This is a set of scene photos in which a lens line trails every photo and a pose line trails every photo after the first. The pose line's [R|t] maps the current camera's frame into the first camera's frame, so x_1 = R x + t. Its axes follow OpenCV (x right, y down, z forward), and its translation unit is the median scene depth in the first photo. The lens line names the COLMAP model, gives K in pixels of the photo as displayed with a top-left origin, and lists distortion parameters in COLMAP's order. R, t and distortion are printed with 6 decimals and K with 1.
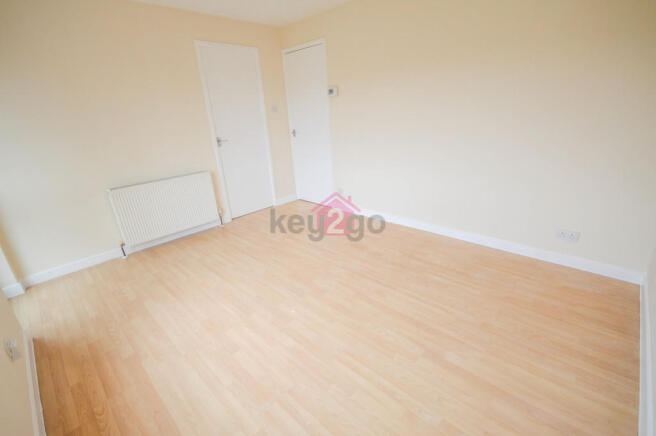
lens RADIAL K [[294.4, 0, 328.0], [0, 294.4, 218.0], [0, 0, 1]] dist [0.001629, -0.000176]
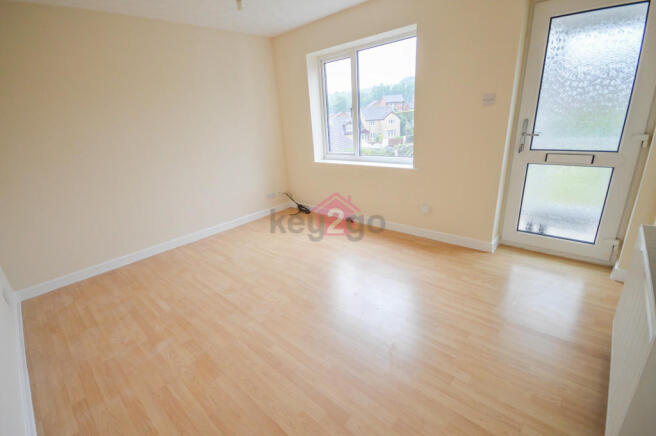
lens RADIAL K [[289.7, 0, 319.5], [0, 289.7, 218.6], [0, 0, 1]] dist [0.000555, 0.000017]
pose [[-0.992041, 0.117665, 0.044830, -0.175812], [0.118932, 0.758702, 0.640489, -0.451482], [0.041351, 0.640723, -0.766658, 1.237030]]
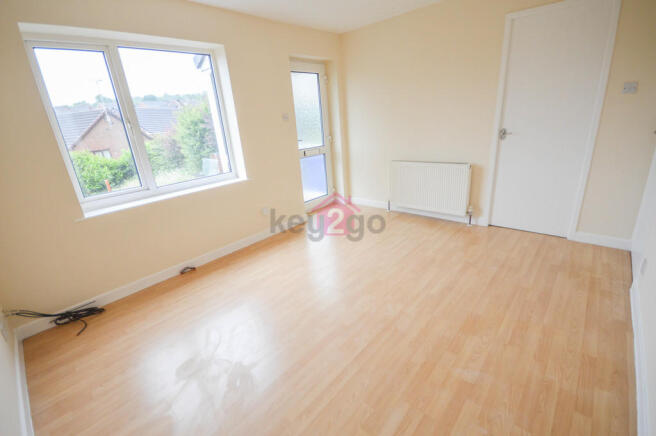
lens RADIAL K [[294.4, 0, 328.0], [0, 294.4, 218.0], [0, 0, 1]] dist [0.001629, -0.000176]
pose [[0.020545, 0.372138, -0.927950, 0.580835], [-0.277077, 0.893911, 0.352352, -0.237905], [0.960628, 0.249874, 0.121477, 0.561657]]
